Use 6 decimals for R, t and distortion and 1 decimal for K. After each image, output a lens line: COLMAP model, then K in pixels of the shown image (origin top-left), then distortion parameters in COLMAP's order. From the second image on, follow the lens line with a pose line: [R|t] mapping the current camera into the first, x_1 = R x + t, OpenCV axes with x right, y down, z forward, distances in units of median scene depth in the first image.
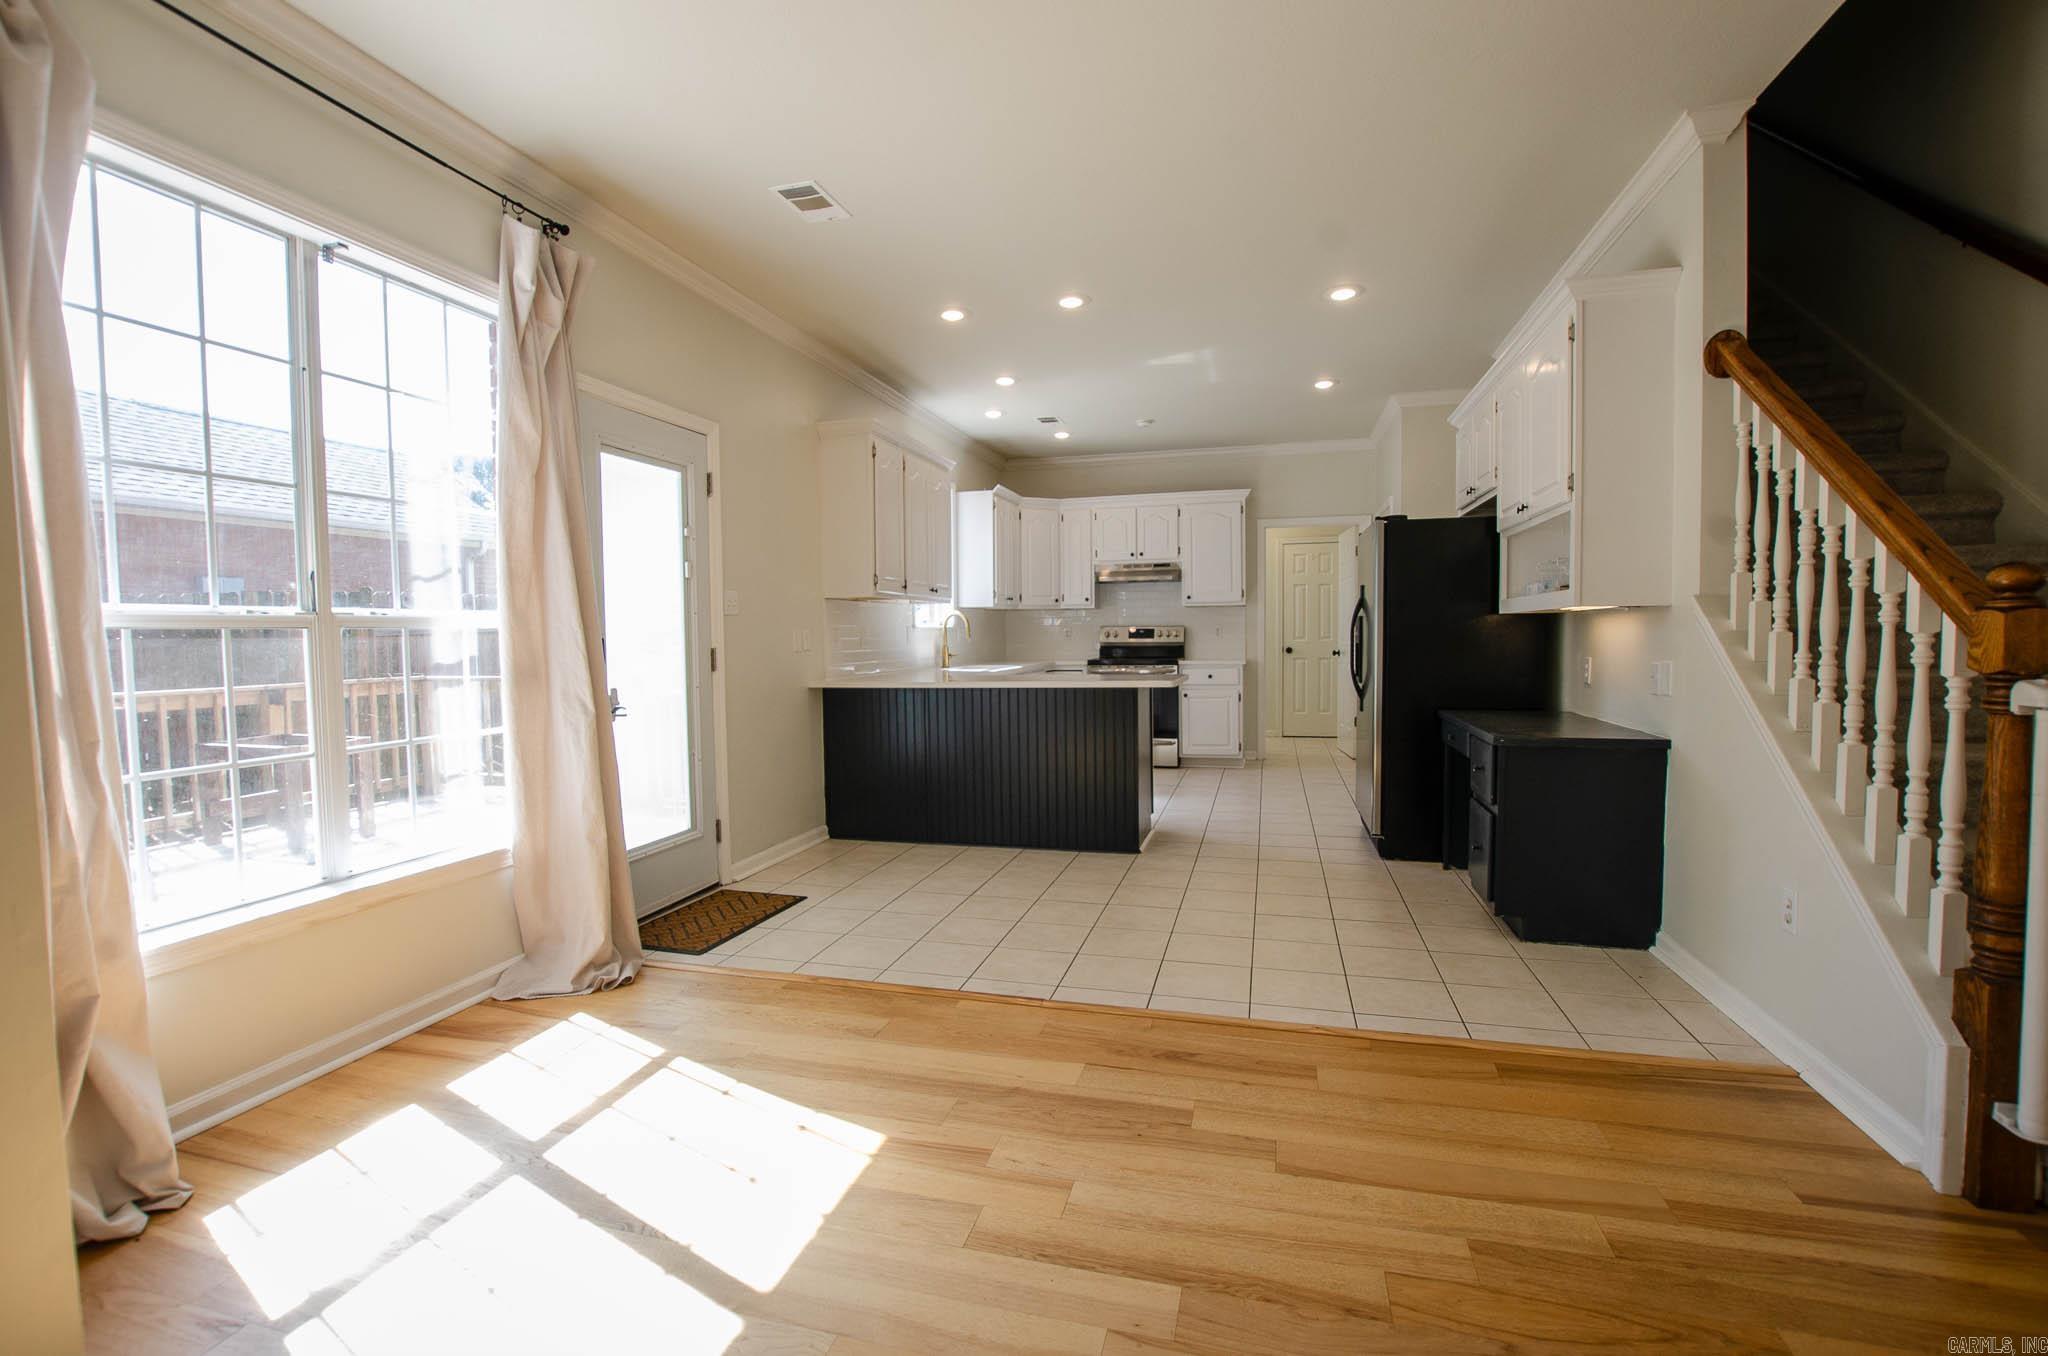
lens RADIAL K [[900.1, 0, 1020.6], [0, 900.1, 682.6], [0, 0, 1]] dist [-0.035422, 0.005571]
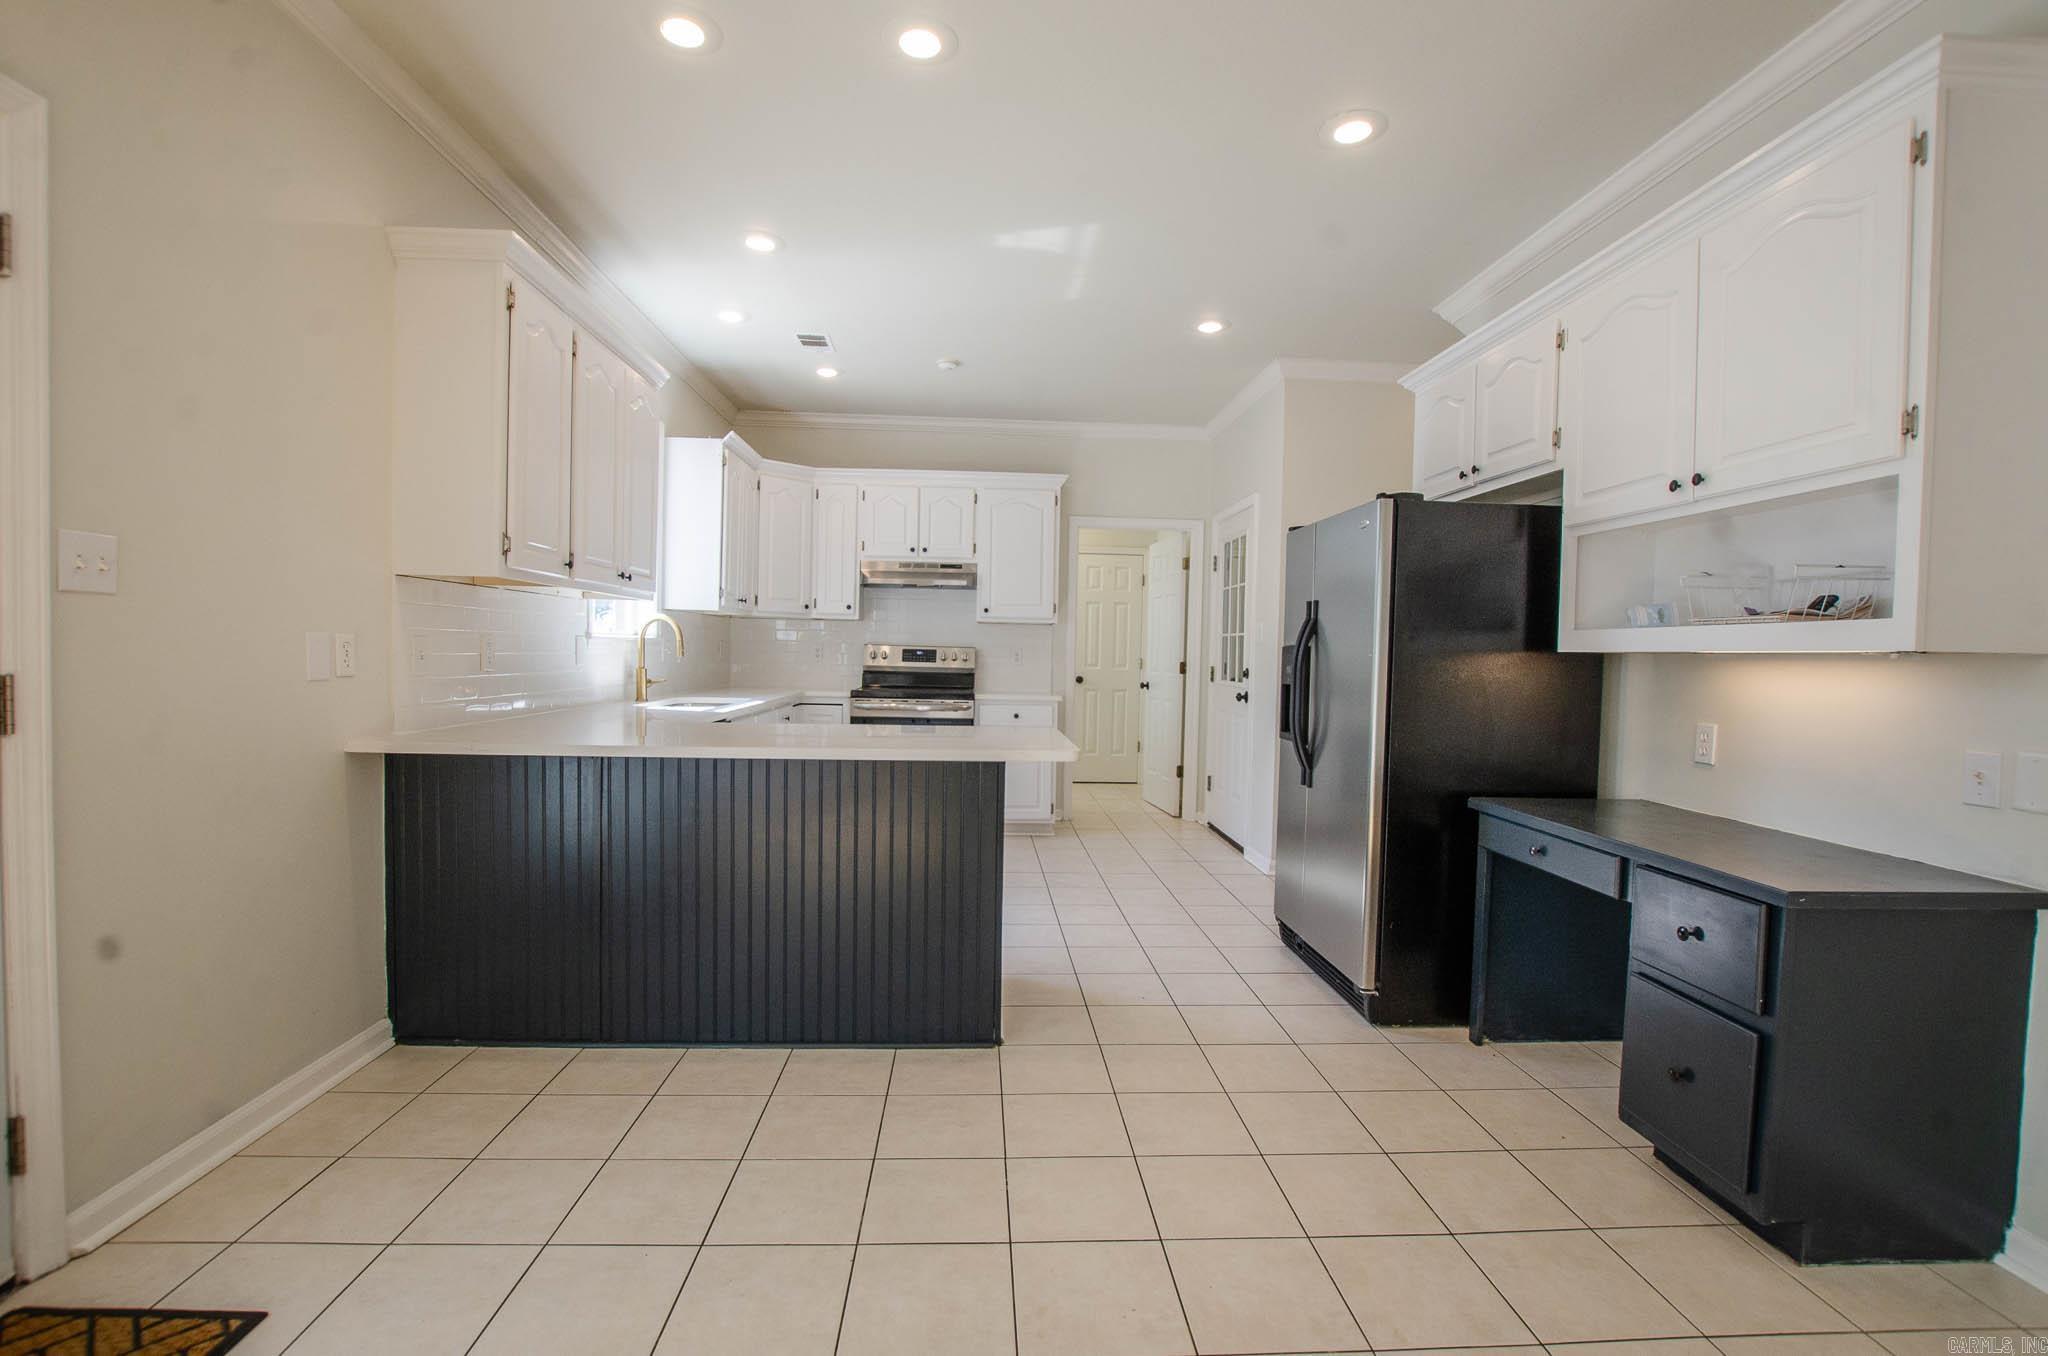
lens RADIAL K [[900.1, 0, 1018.2], [0, 900.1, 684.1], [0, 0, 1]] dist [-0.035422, 0.005571]
pose [[0.948790, 0.021841, 0.315151, -0.040740], [-0.016642, 0.999678, -0.019179, -0.028853], [-0.315468, 0.012952, 0.948848, 0.423806]]
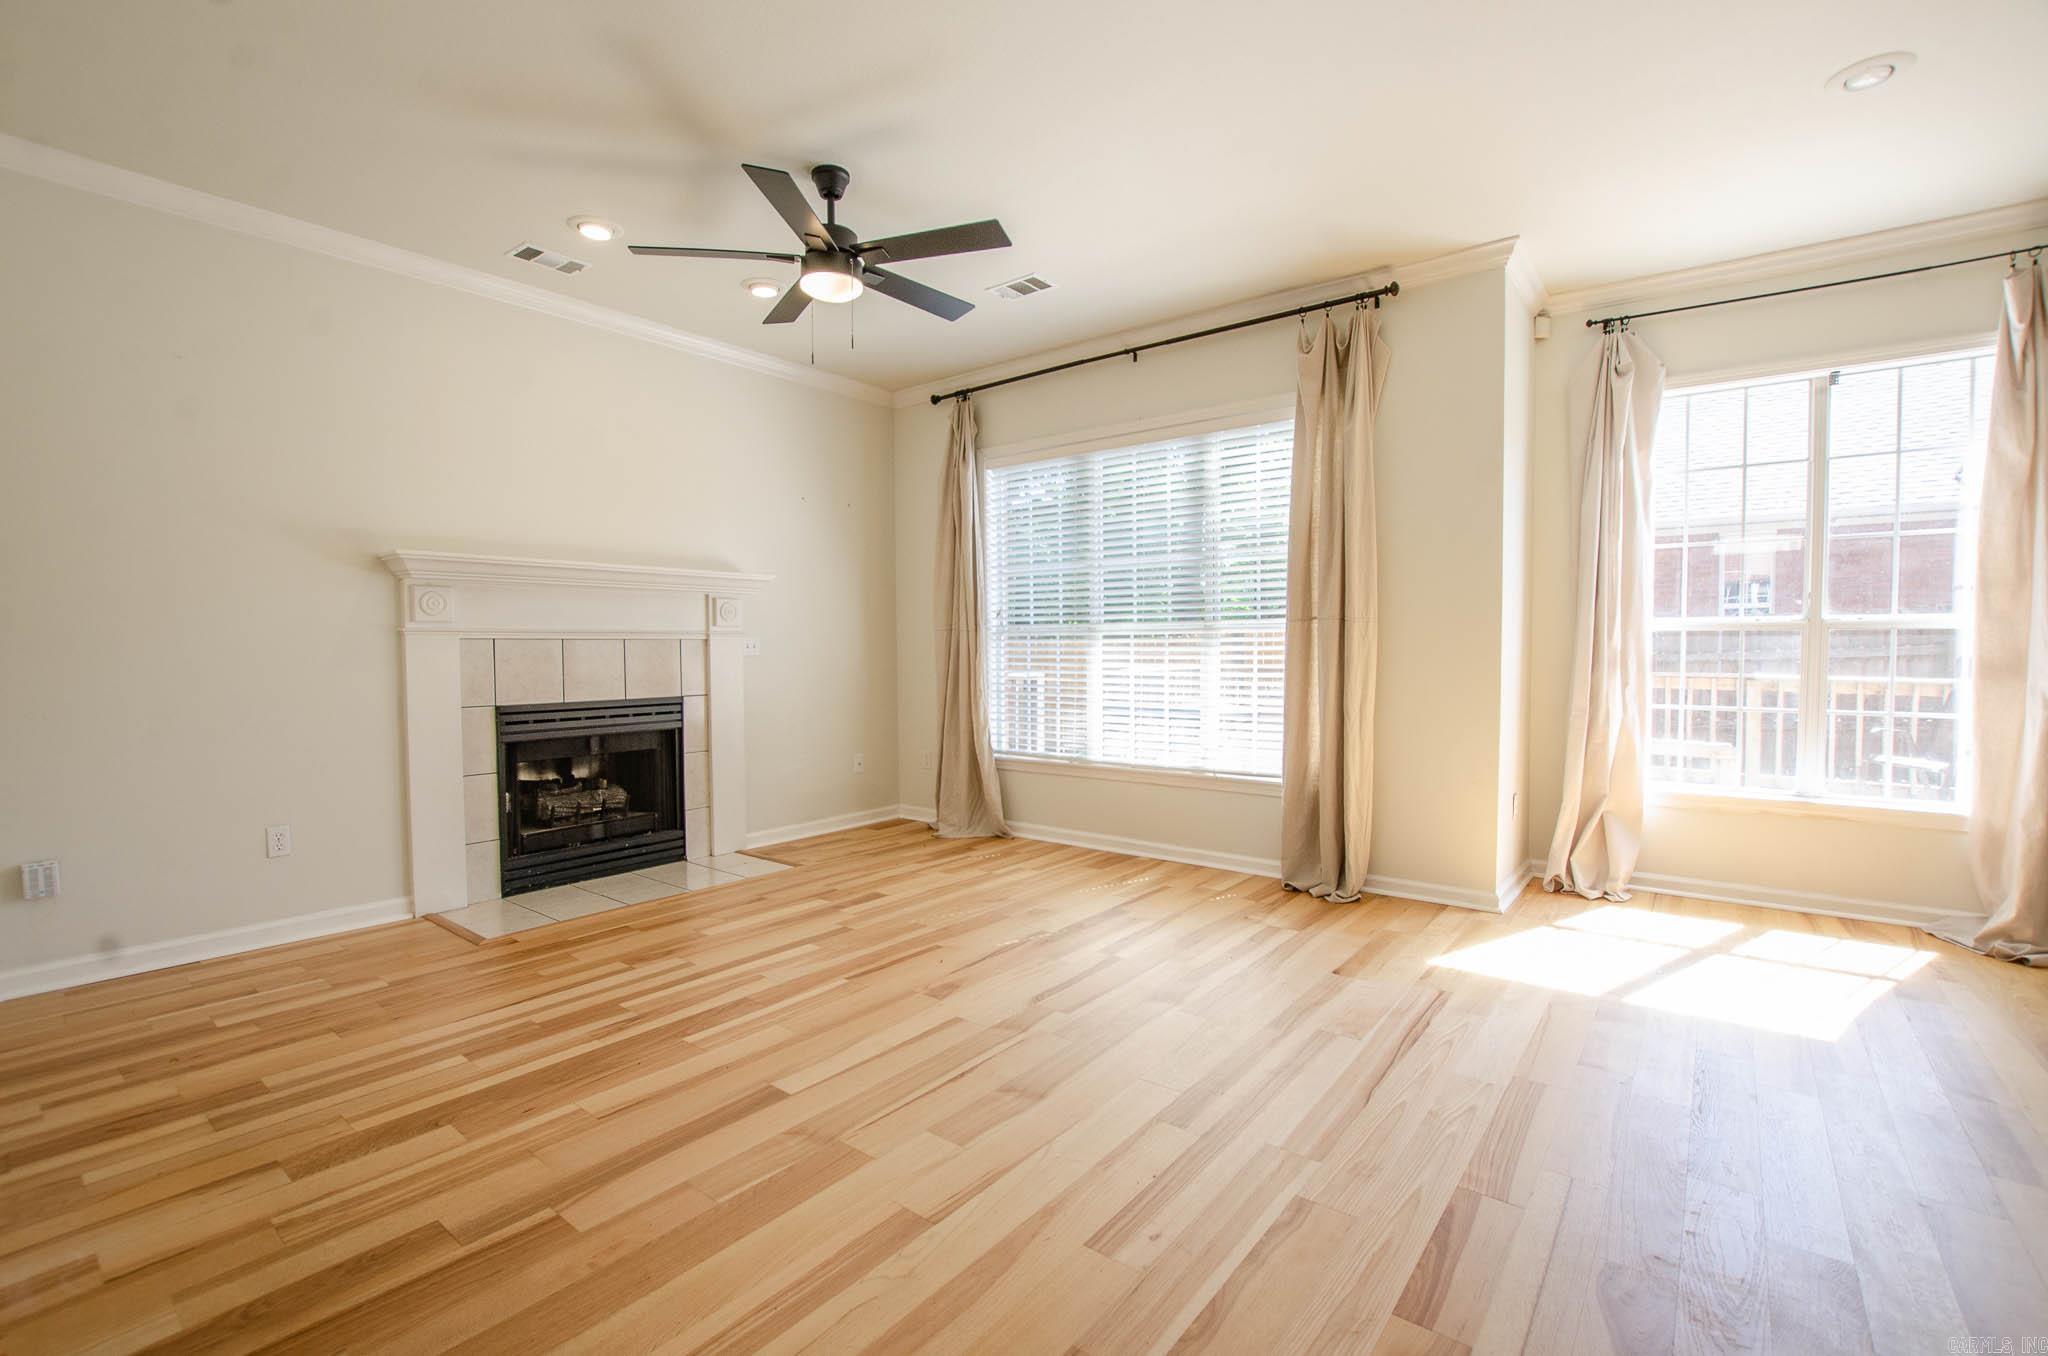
lens RADIAL K [[900.1, 0, 1023.7], [0, 900.1, 685.1], [0, 0, 1]] dist [-0.035422, 0.005571]
pose [[-0.380352, 0.053482, -0.923294, 0.569159], [-0.046177, 0.995983, 0.076715, -0.009974], [0.923688, 0.071813, -0.376355, 0.159259]]
